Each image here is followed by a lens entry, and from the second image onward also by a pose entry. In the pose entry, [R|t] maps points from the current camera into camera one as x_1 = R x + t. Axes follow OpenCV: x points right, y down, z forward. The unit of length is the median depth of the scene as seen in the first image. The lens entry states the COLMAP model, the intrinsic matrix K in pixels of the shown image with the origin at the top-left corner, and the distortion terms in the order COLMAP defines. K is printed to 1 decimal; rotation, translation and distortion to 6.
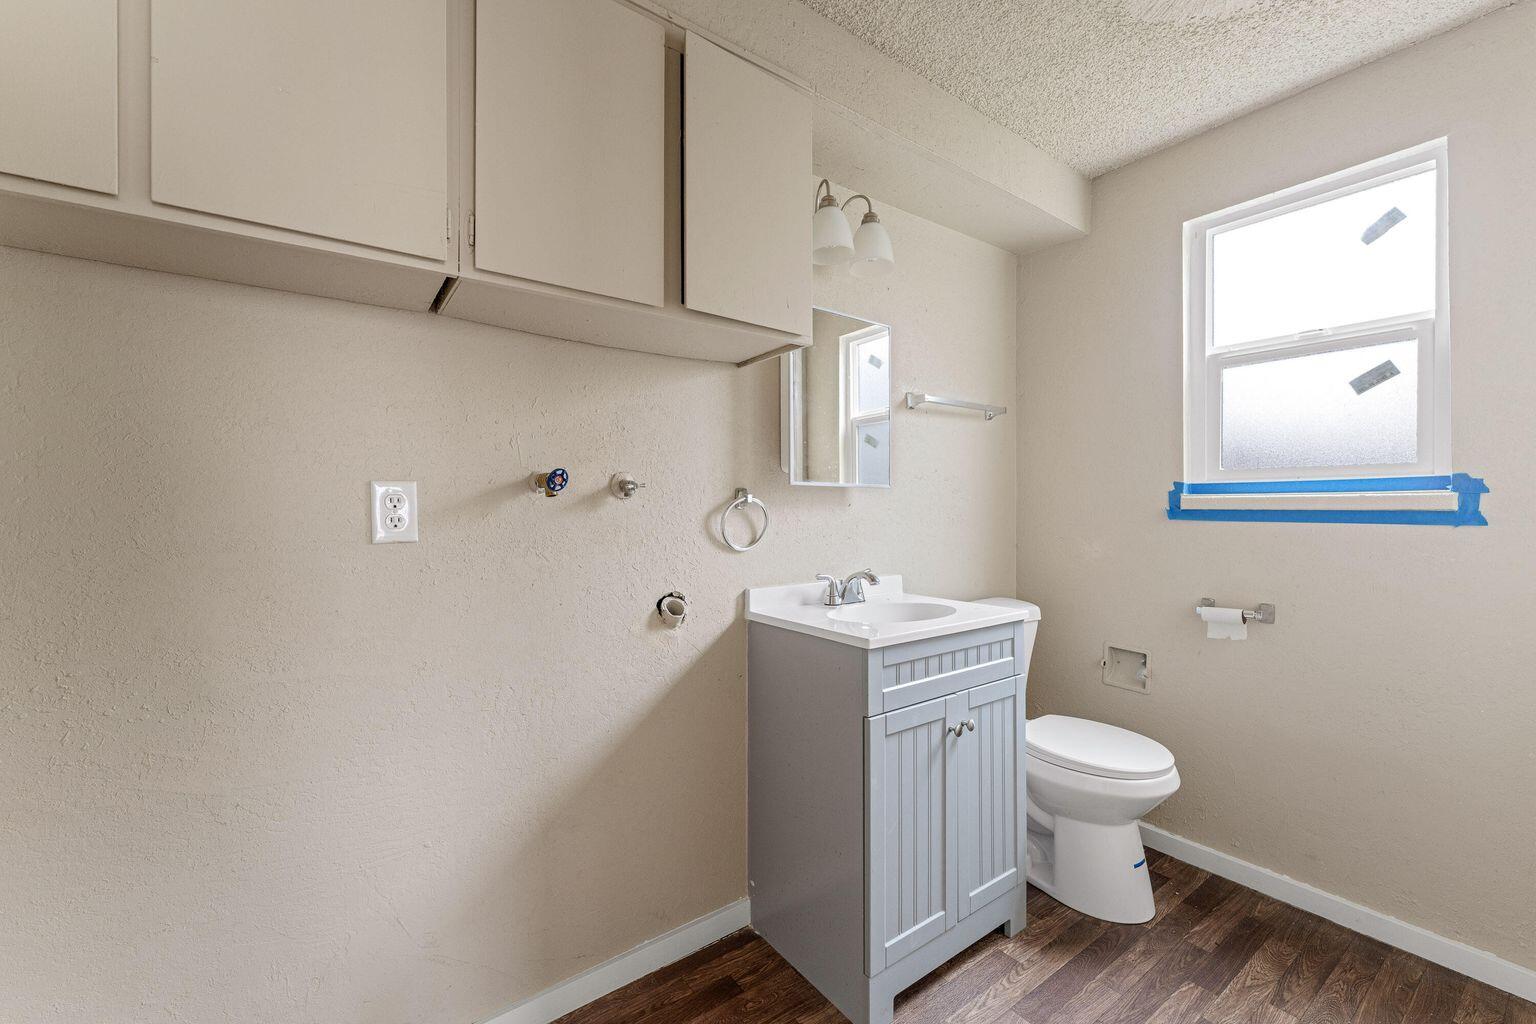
lens RADIAL K [[619.1, 0, 764.6], [0, 619.1, 508.2], [0, 0, 1]] dist [-0.001378, -0.000434]
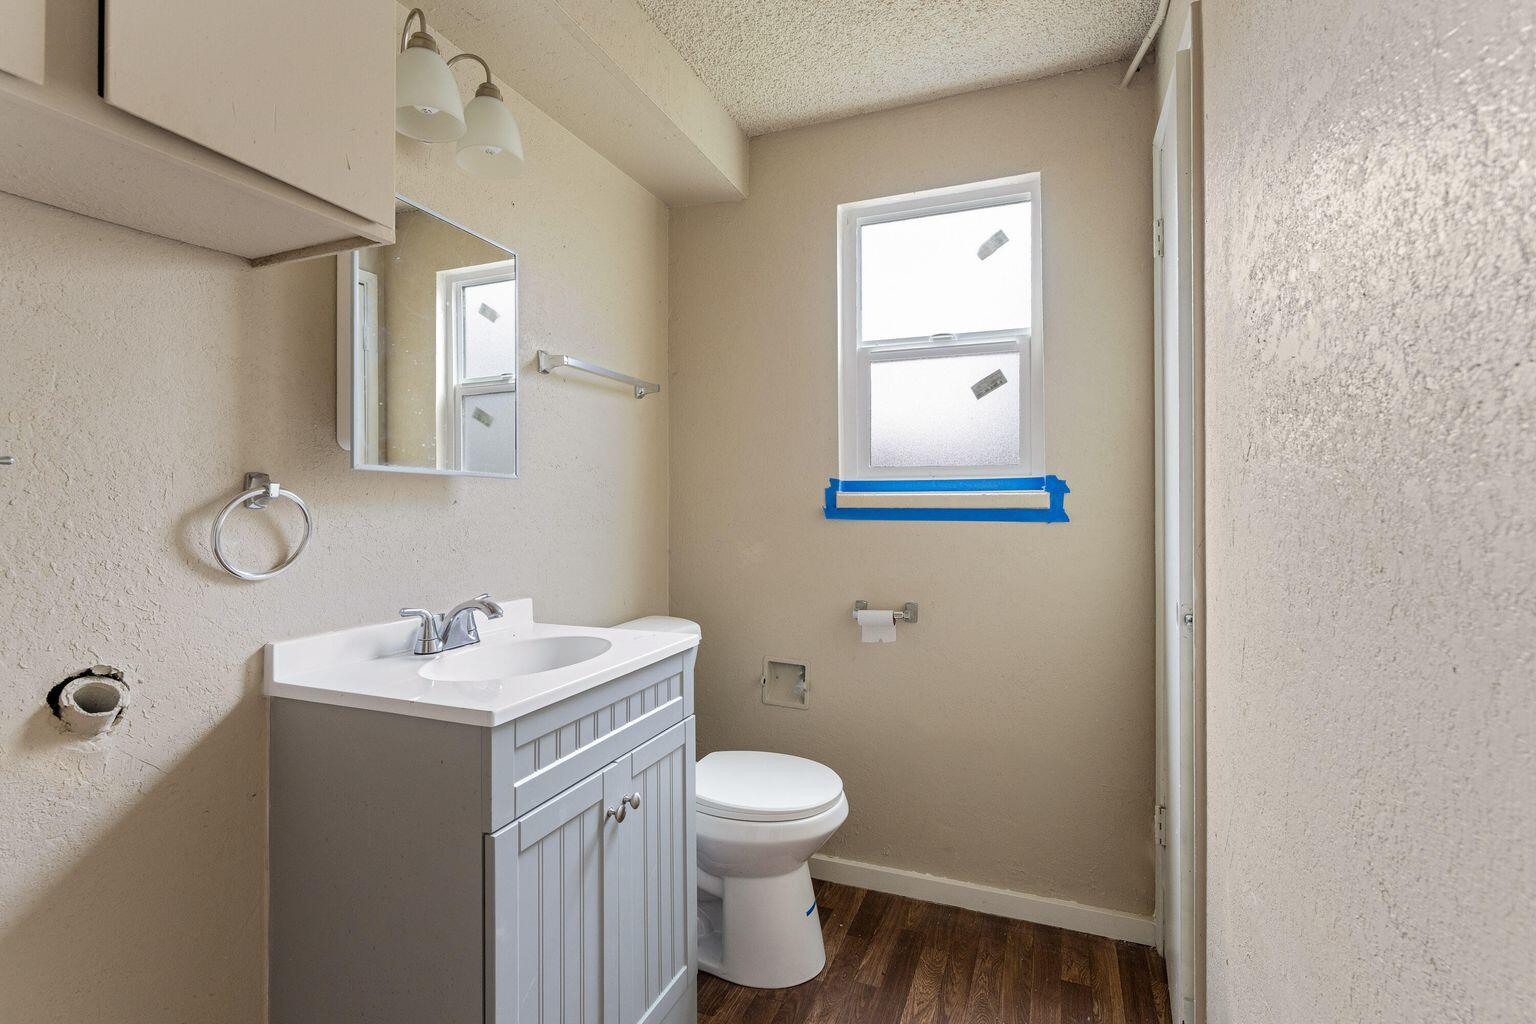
lens RADIAL K [[708.1, 0, 773.0], [0, 708.1, 502.0], [0, 0, 1]] dist [-0.003410, 0.000453]
pose [[0.842625, 0.003388, 0.538490, 0.013458], [-0.000068, 0.999981, -0.006185, -0.000421], [-0.538501, 0.005175, 0.842609, 0.170274]]
